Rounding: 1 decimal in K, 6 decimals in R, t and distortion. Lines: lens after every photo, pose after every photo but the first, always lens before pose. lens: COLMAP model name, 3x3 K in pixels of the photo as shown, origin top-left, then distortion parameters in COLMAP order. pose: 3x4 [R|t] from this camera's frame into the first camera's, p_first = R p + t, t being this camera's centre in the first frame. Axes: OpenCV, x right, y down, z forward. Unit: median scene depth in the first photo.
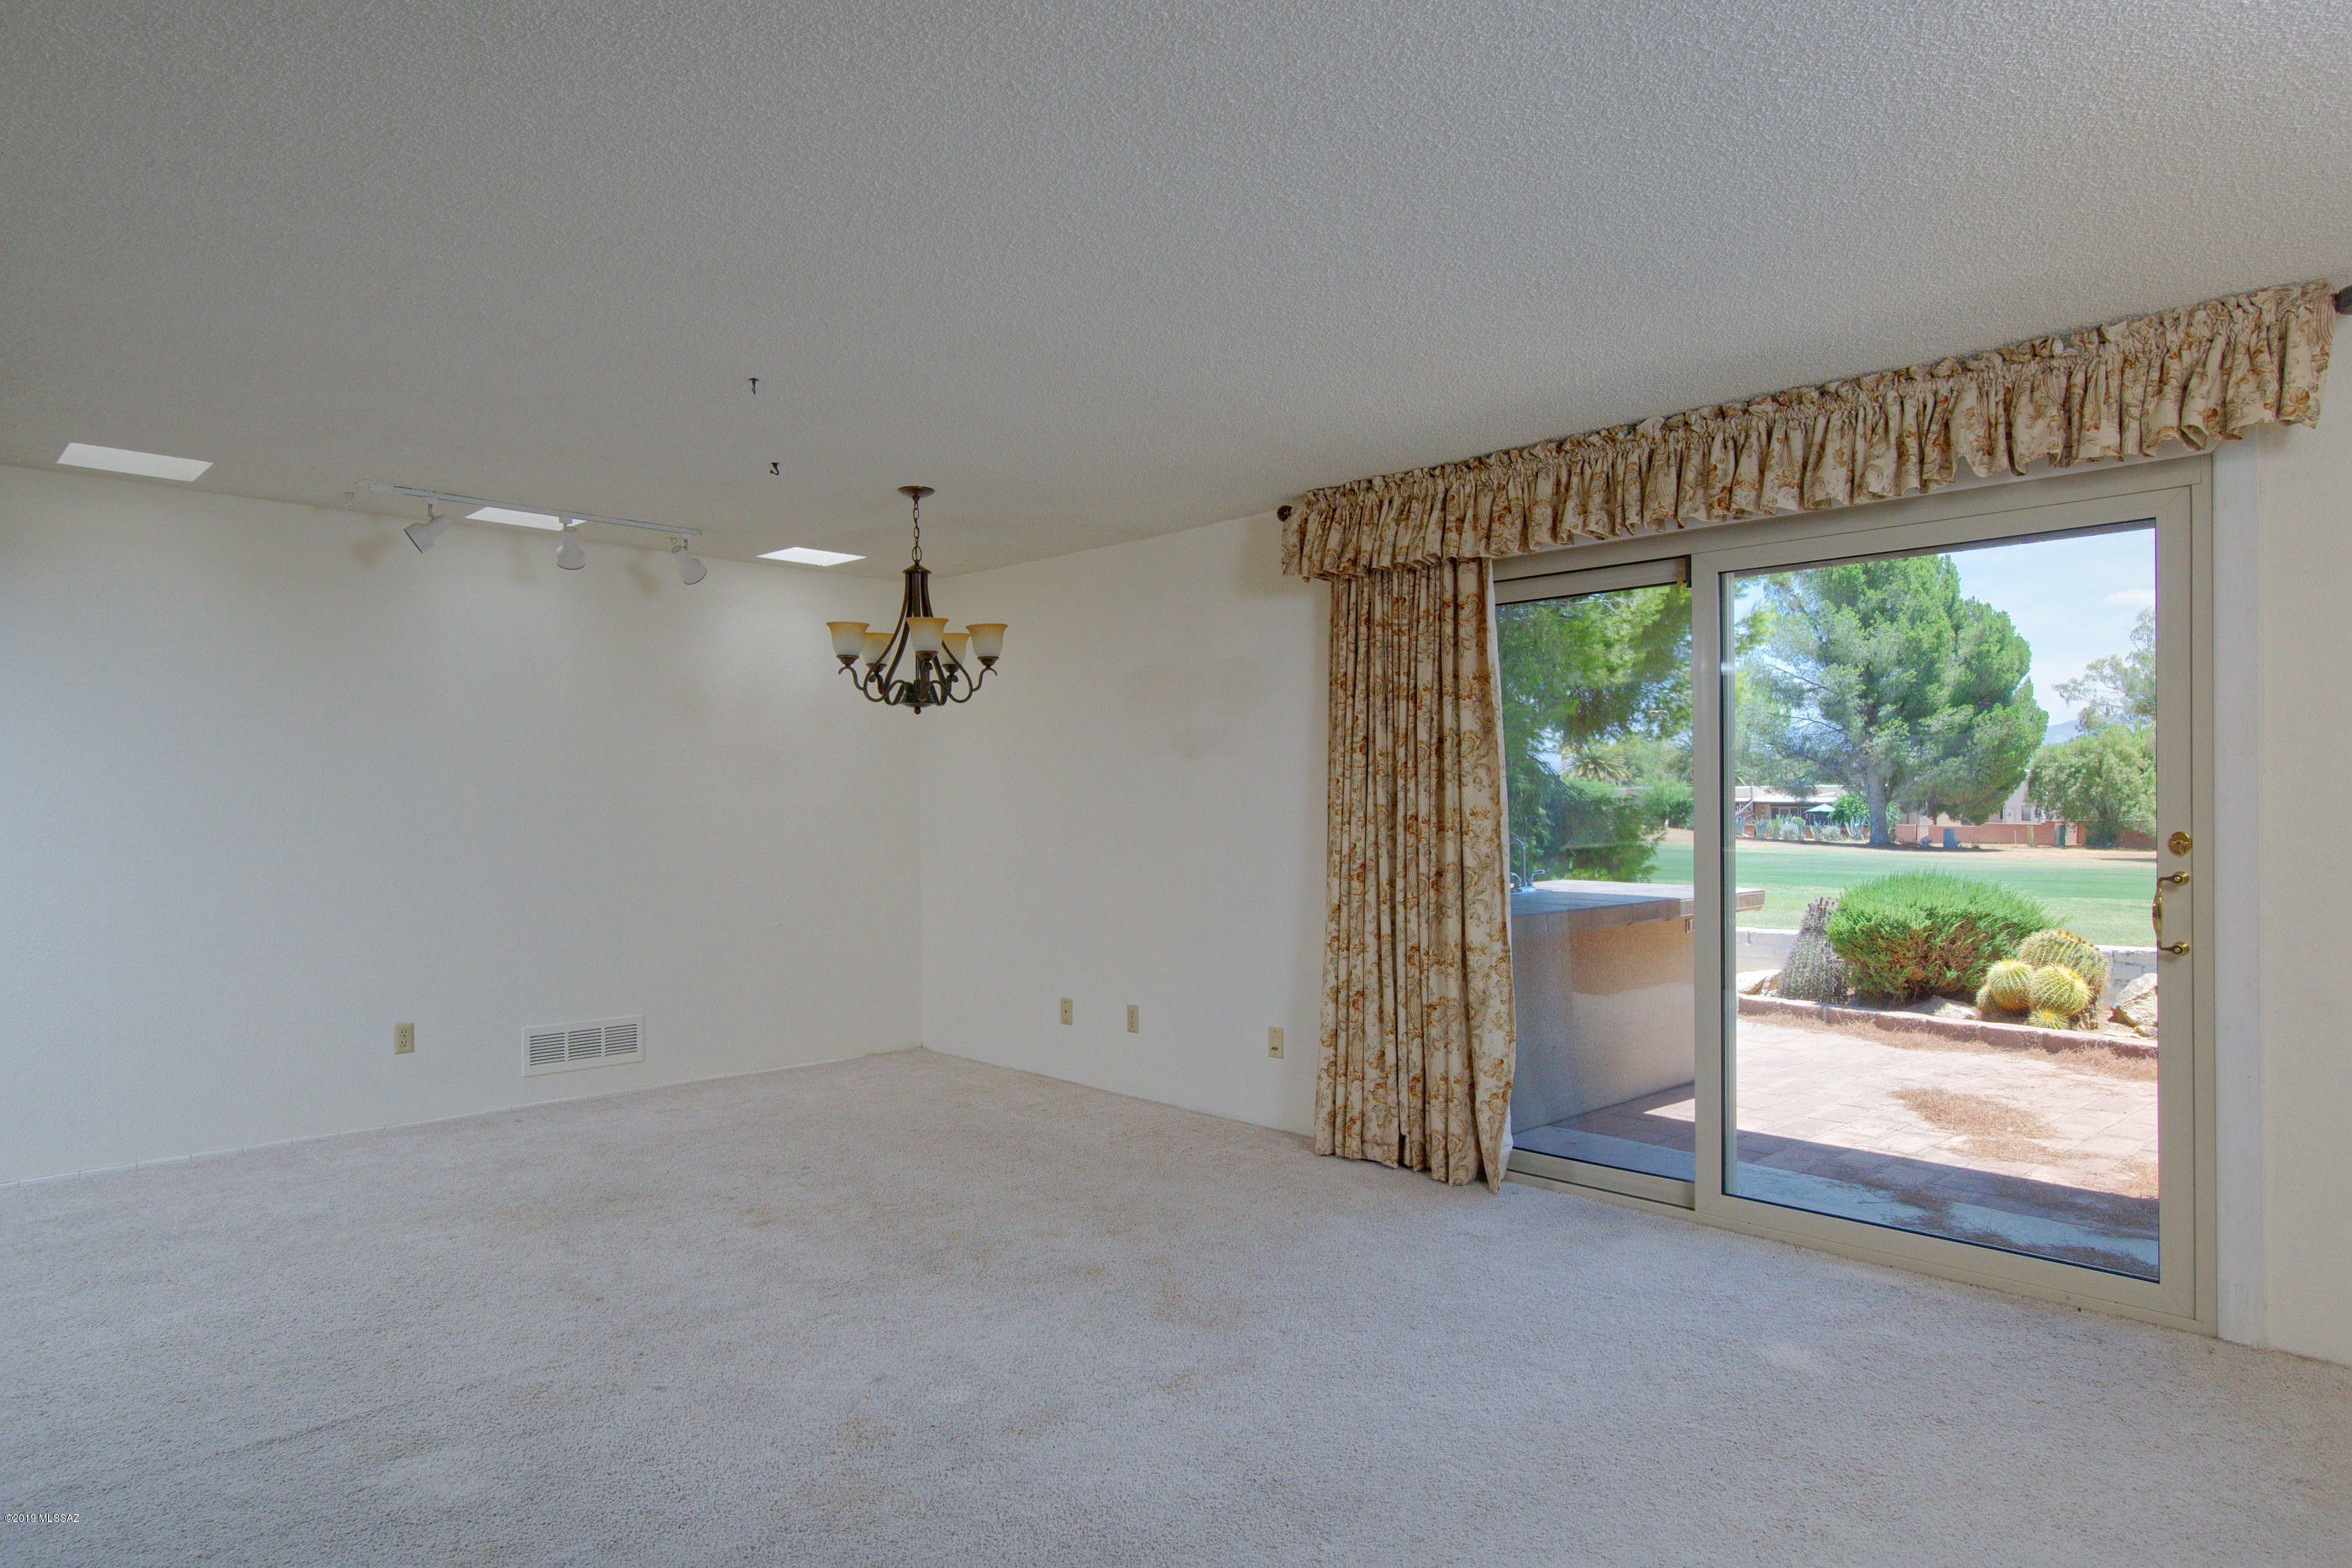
lens RADIAL K [[1409.4, 0, 1176.0], [0, 1409.4, 784.0], [0, 0, 1]] dist [0.007224, 0.001589]
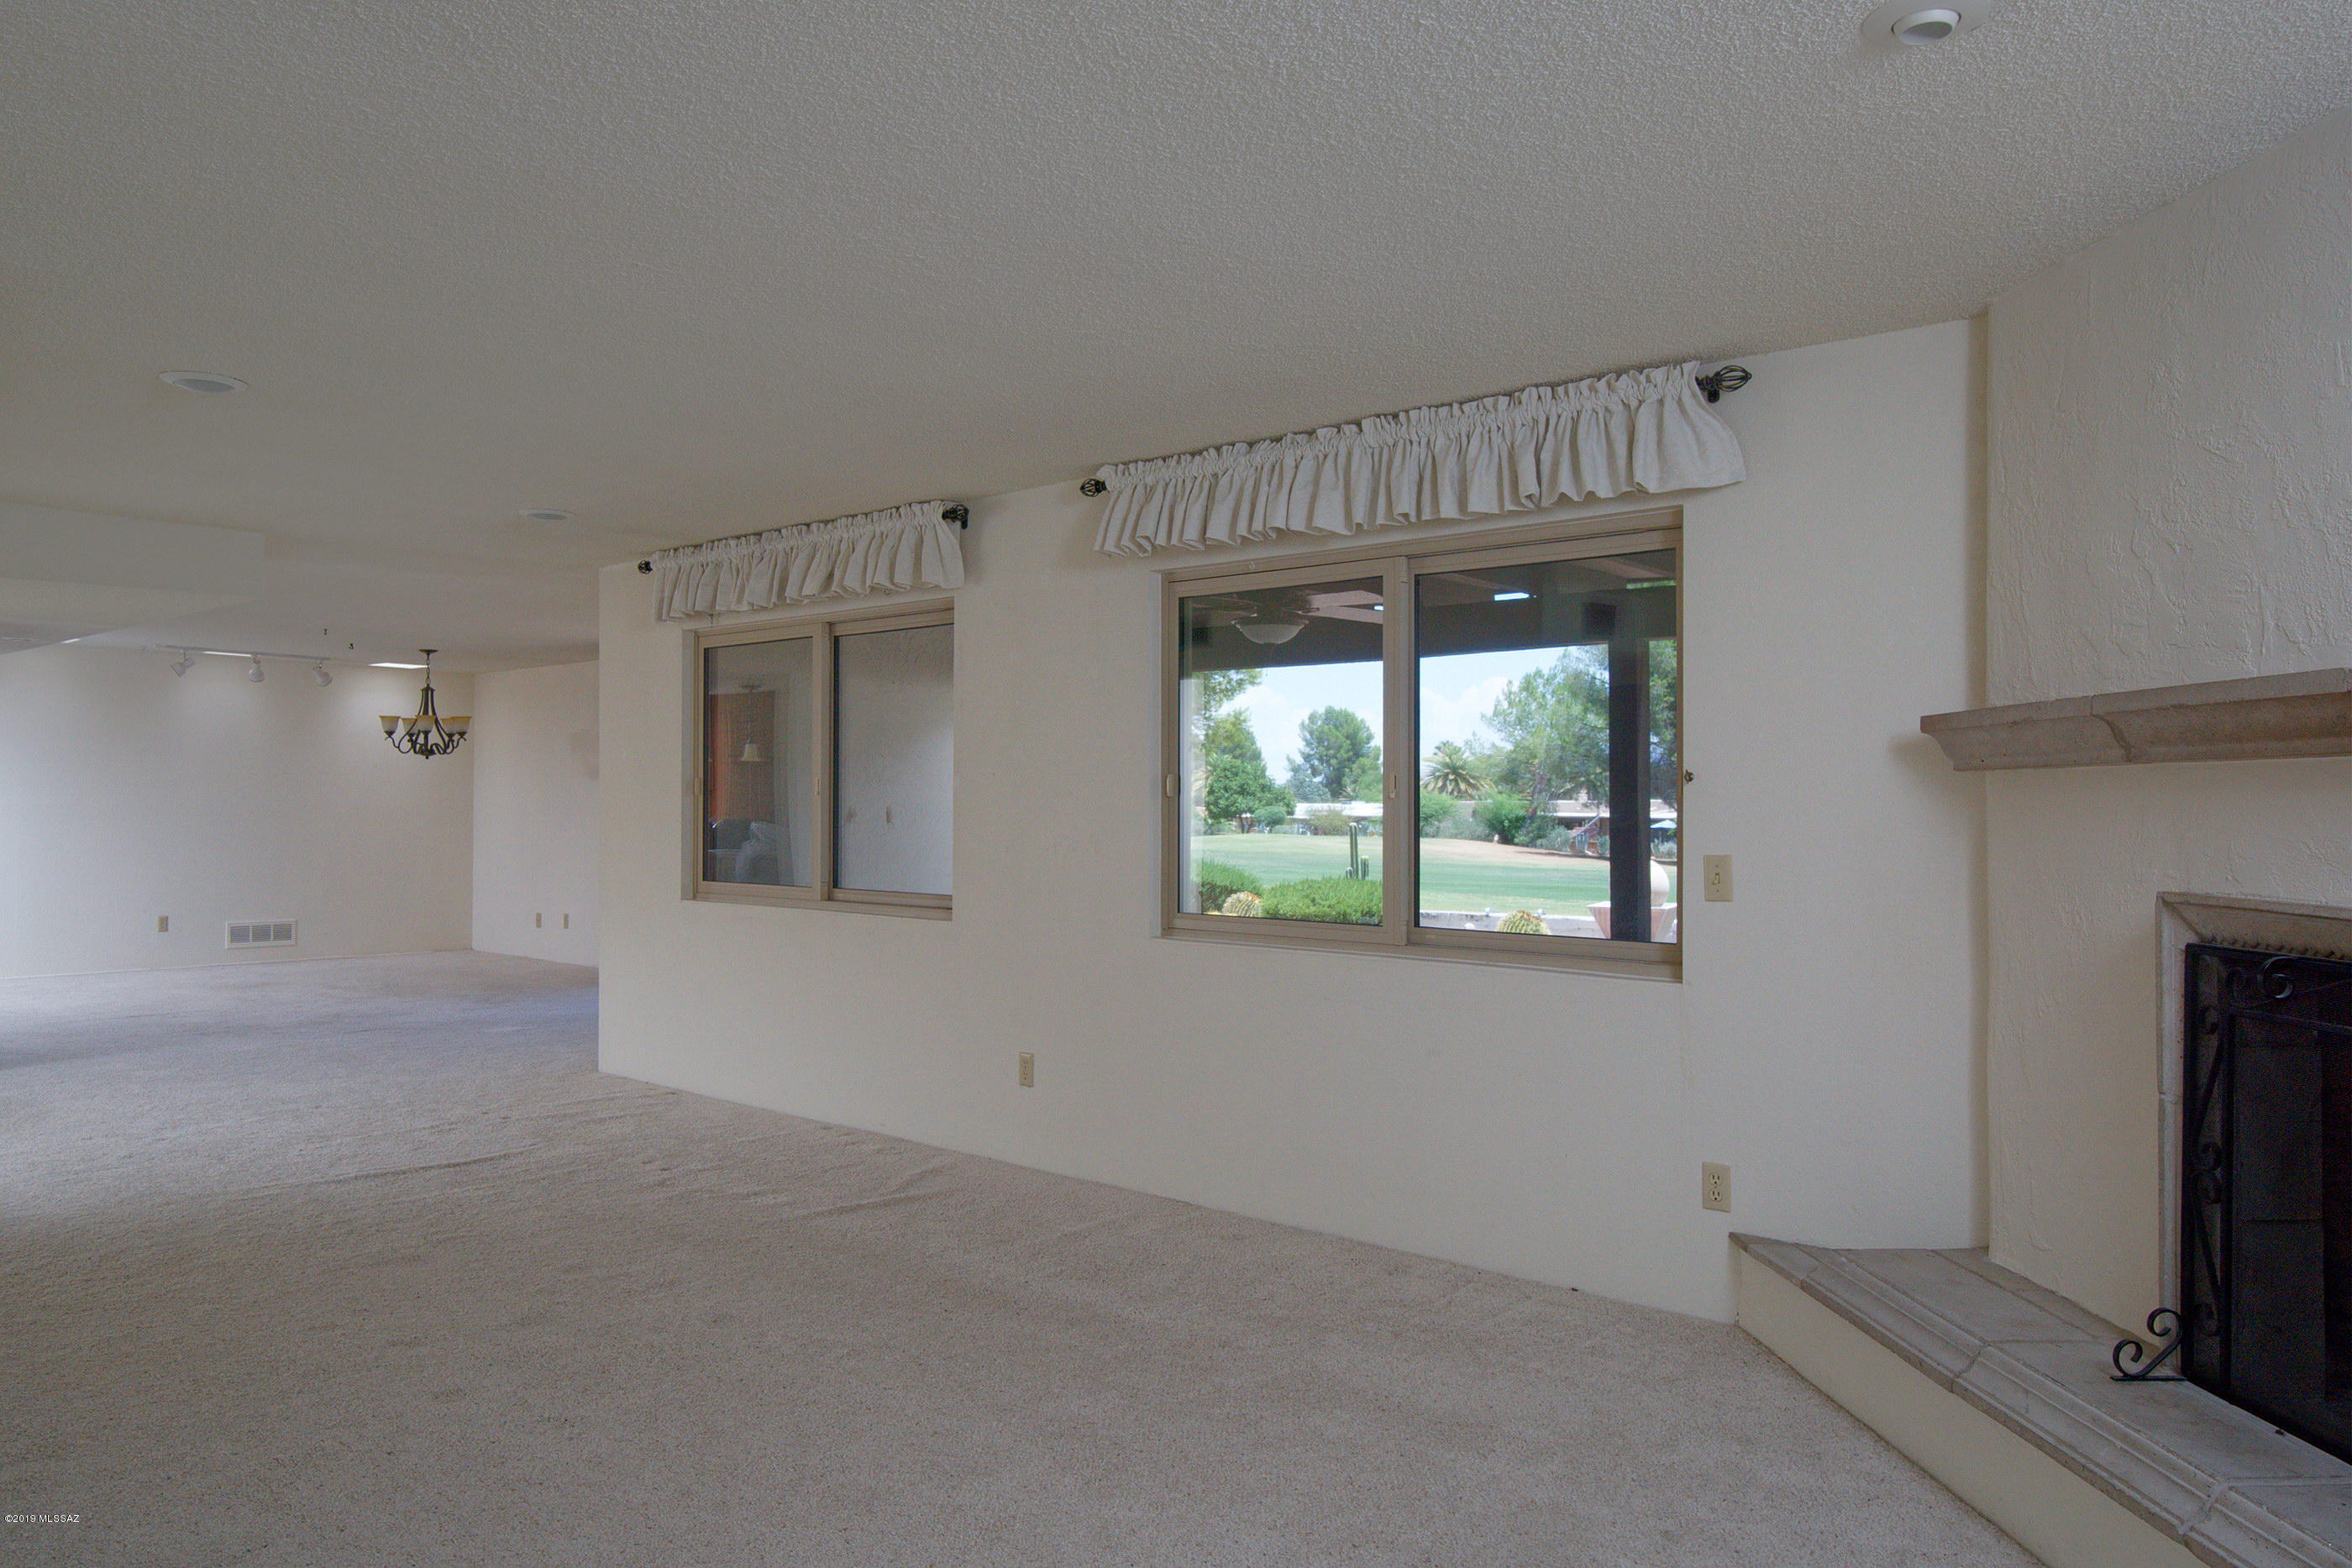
lens RADIAL K [[1647.0, 0, 1176.0], [0, 1647.0, 784.0], [0, 0, 1]] dist [-0.000795, -0.000845]
pose [[0.997681, 0.003303, 0.067978, 0.629442], [-0.002838, 0.999972, -0.006935, -0.001536], [-0.067999, 0.006726, 0.997663, -1.236947]]
